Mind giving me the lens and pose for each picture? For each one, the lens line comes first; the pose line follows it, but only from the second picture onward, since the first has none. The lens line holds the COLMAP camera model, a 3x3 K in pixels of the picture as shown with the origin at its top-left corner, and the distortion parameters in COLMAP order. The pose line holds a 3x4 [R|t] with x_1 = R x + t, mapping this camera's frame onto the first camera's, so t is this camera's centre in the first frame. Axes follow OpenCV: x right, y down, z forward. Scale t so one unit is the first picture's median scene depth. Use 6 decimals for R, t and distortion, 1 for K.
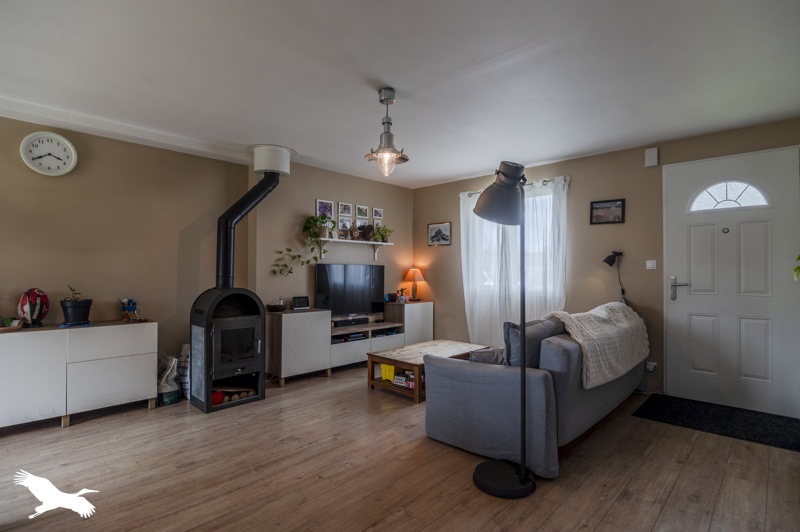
lens RADIAL K [[413.8, 0, 400.9], [0, 413.8, 269.7], [0, 0, 1]] dist [-0.006584, -0.000546]
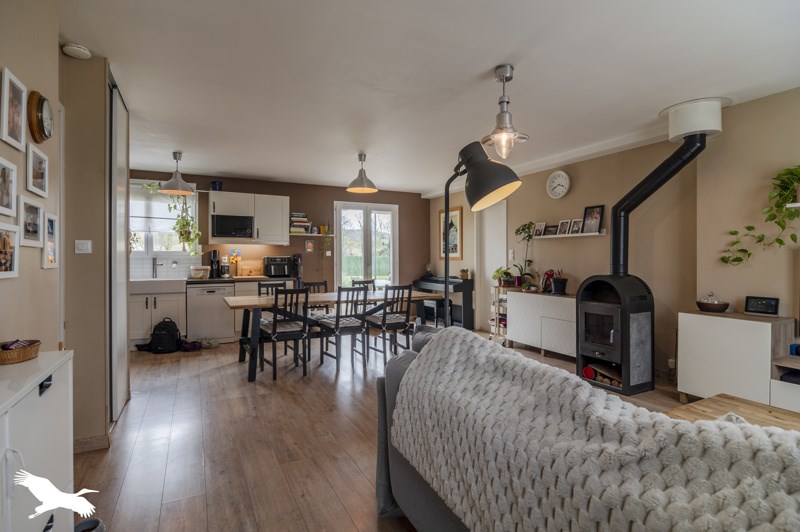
lens RADIAL K [[413.8, 0, 401.1], [0, 413.8, 260.1], [0, 0, 1]] dist [-0.006584, -0.000546]
pose [[-0.350949, 0.001376, -0.936394, 0.594803], [0.001674, 0.999998, 0.000843, 0.004008], [0.936393, -0.001271, -0.350951, 0.706568]]
